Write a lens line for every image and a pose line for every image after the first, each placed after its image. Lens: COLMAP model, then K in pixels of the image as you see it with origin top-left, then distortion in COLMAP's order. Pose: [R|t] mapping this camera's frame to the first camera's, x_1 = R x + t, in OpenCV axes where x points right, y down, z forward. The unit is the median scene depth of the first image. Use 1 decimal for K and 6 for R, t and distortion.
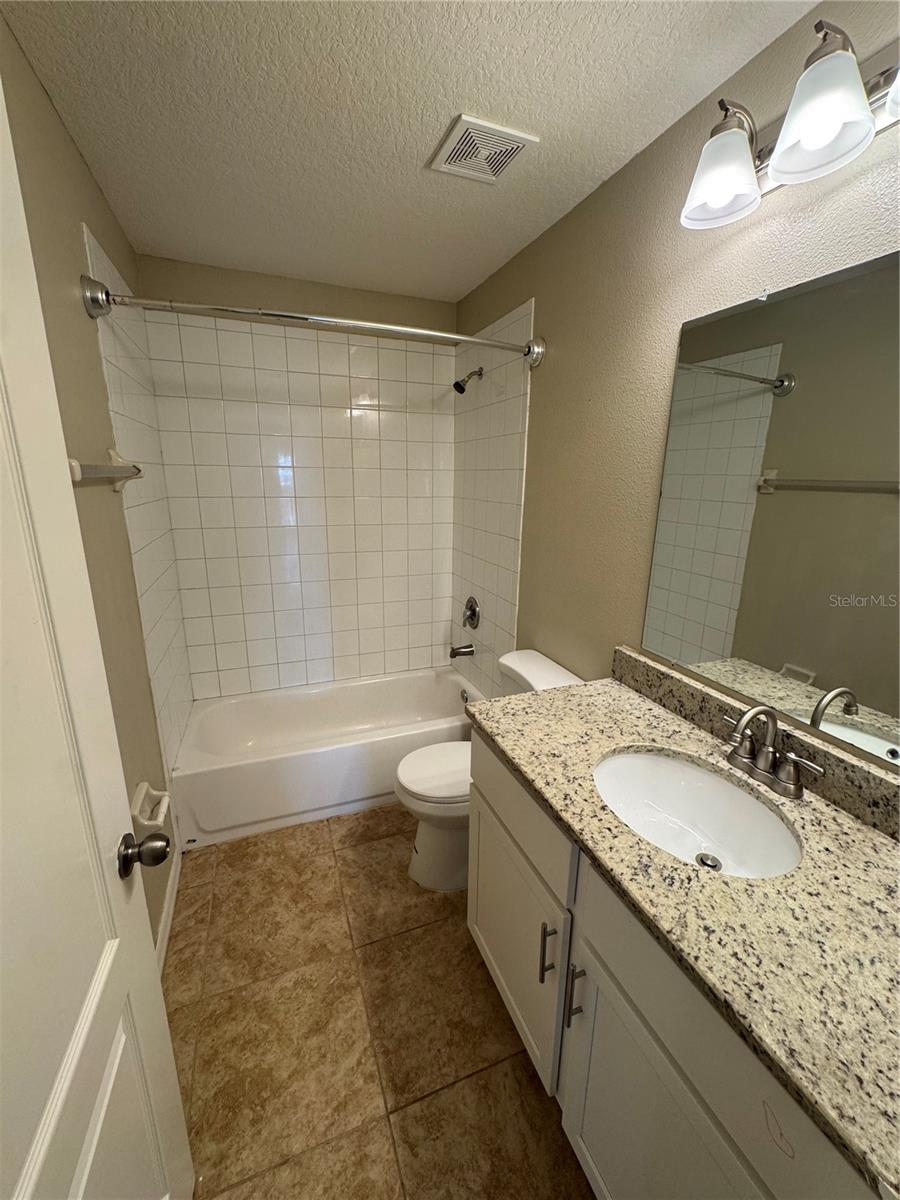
lens RADIAL K [[480.7, 0, 450.0], [0, 480.7, 600.0], [0, 0, 1]] dist [-0.002206, -0.000634]
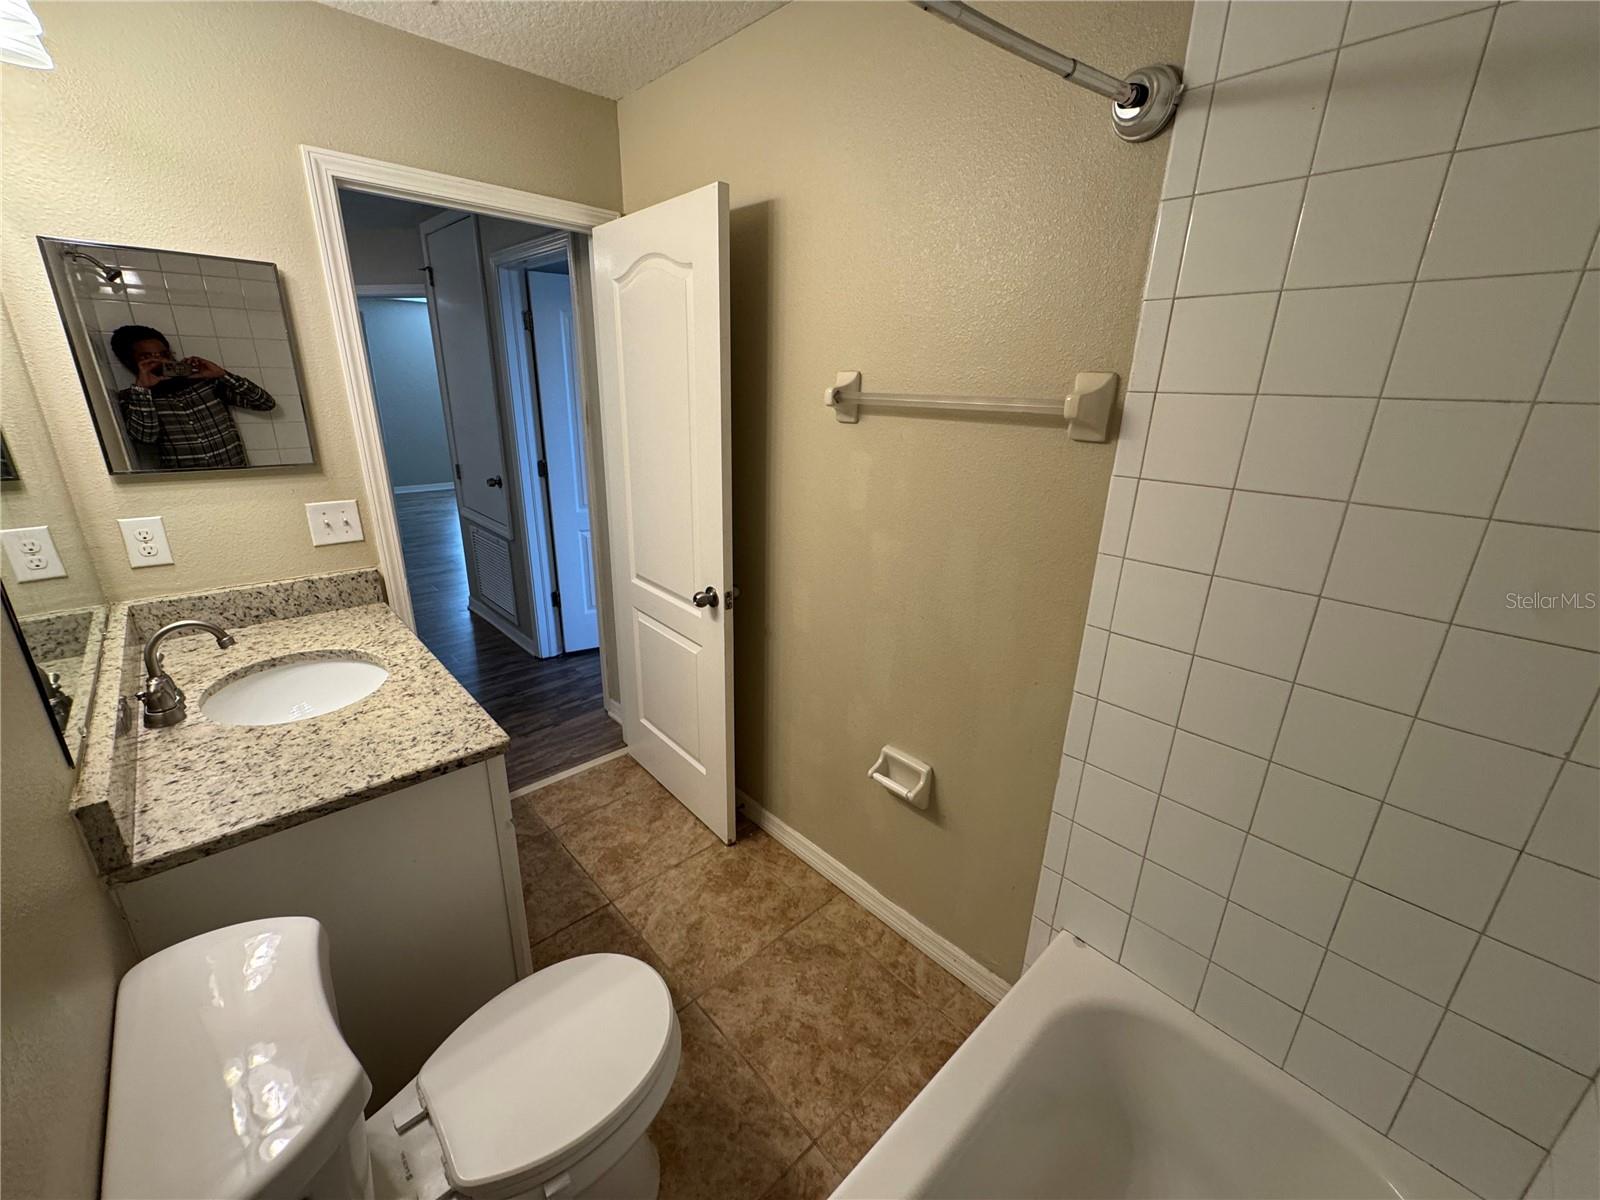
lens RADIAL K [[640.9, 0, 800.0], [0, 640.9, 600.0], [0, 0, 1]] dist [-0.002206, -0.000634]
pose [[-0.926431, 0.085049, -0.366732, -0.035429], [-0.131134, 0.840235, 0.526127, -0.509921], [0.352887, 0.535511, -0.767267, 1.865235]]
